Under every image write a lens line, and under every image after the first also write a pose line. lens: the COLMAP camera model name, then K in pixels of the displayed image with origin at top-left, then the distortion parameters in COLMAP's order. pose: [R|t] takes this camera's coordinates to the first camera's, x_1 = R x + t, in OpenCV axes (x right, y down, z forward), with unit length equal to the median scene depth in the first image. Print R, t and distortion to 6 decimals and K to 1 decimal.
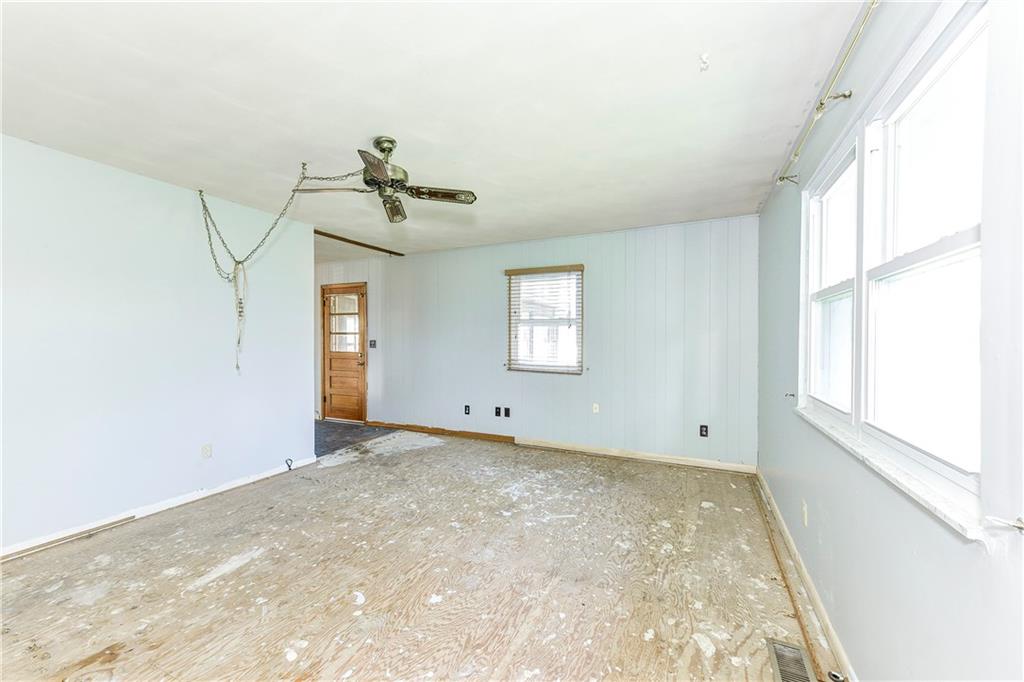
lens RADIAL K [[396.7, 0, 515.1], [0, 396.7, 344.4], [0, 0, 1]] dist [0.013520, 0.000051]
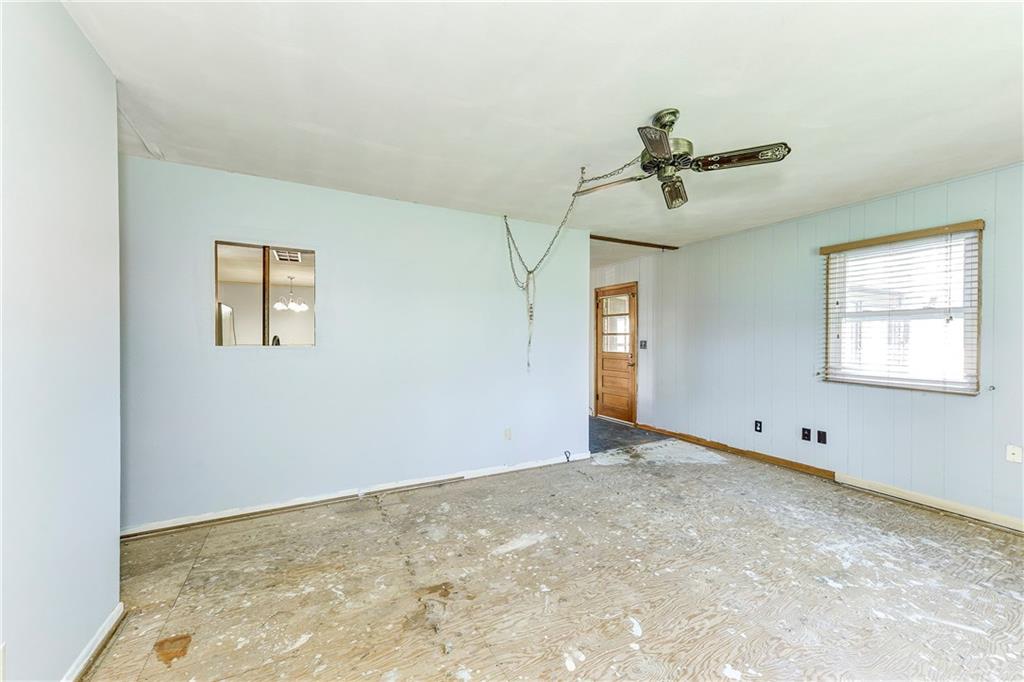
lens RADIAL K [[396.7, 0, 515.1], [0, 396.7, 344.4], [0, 0, 1]] dist [0.013520, 0.000051]
pose [[0.797153, 0.006306, -0.603744, -0.039373], [-0.007144, 0.999974, 0.001012, -0.001067], [0.603735, 0.003507, 0.797177, 0.068259]]
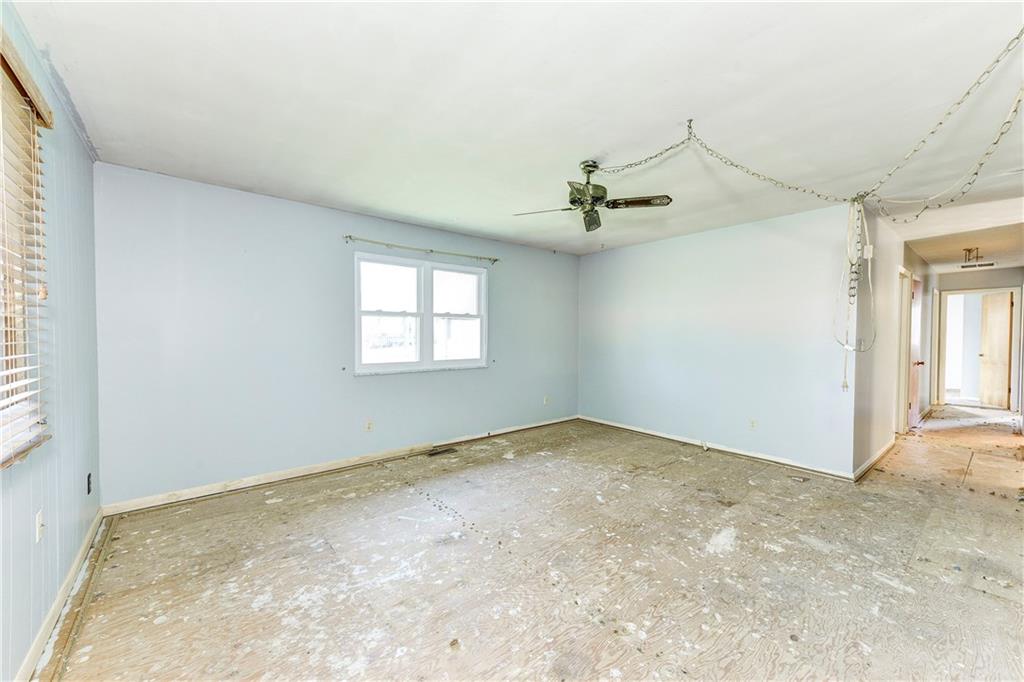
lens RADIAL K [[396.7, 0, 515.1], [0, 396.7, 344.4], [0, 0, 1]] dist [0.013520, 0.000051]
pose [[-0.902293, -0.014821, 0.430868, -0.447021], [0.000559, 0.999368, 0.035547, -0.020739], [-0.431122, 0.032315, -0.901715, 1.505222]]
